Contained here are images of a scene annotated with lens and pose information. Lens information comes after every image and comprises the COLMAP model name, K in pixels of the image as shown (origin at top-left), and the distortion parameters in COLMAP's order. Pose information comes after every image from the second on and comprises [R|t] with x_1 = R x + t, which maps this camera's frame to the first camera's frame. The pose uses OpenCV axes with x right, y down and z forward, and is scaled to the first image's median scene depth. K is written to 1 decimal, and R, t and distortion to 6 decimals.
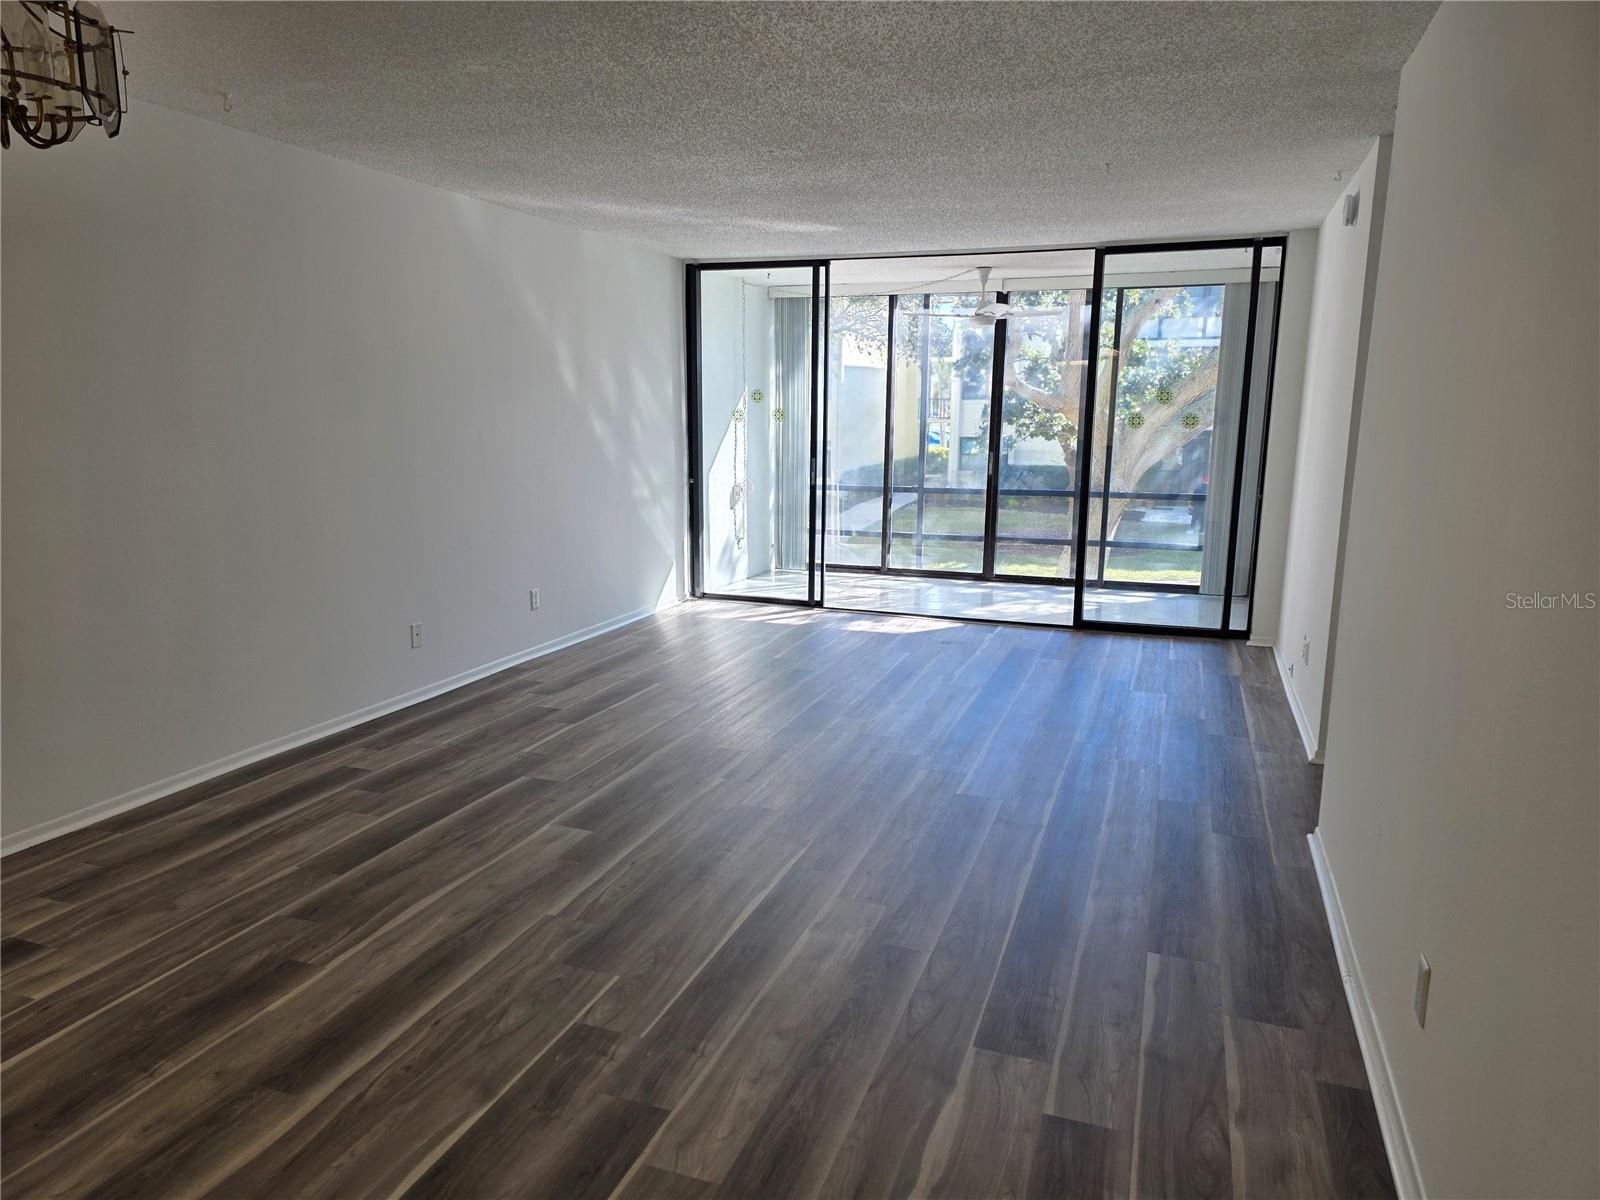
lens RADIAL K [[1074.9, 0, 796.4], [0, 1074.9, 600.9], [0, 0, 1]] dist [0.058644, -0.046670]
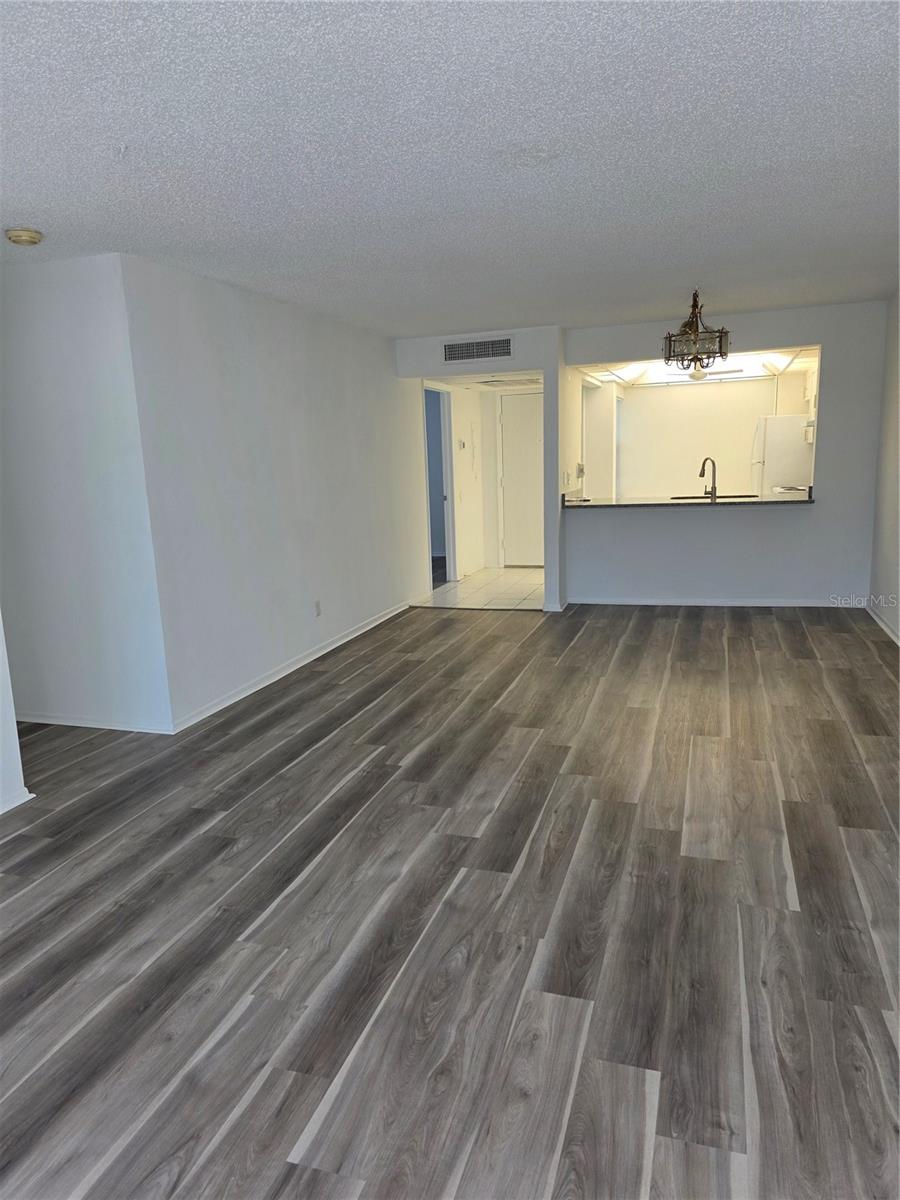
lens RADIAL K [[806.2, 0, 447.5], [0, 806.2, 601.7], [0, 0, 1]] dist [0.058644, -0.046670]
pose [[-0.999163, 0.037513, -0.016321, 0.107709], [0.029435, 0.936290, 0.349991, -0.429975], [0.028410, 0.349218, -0.936611, 2.440746]]
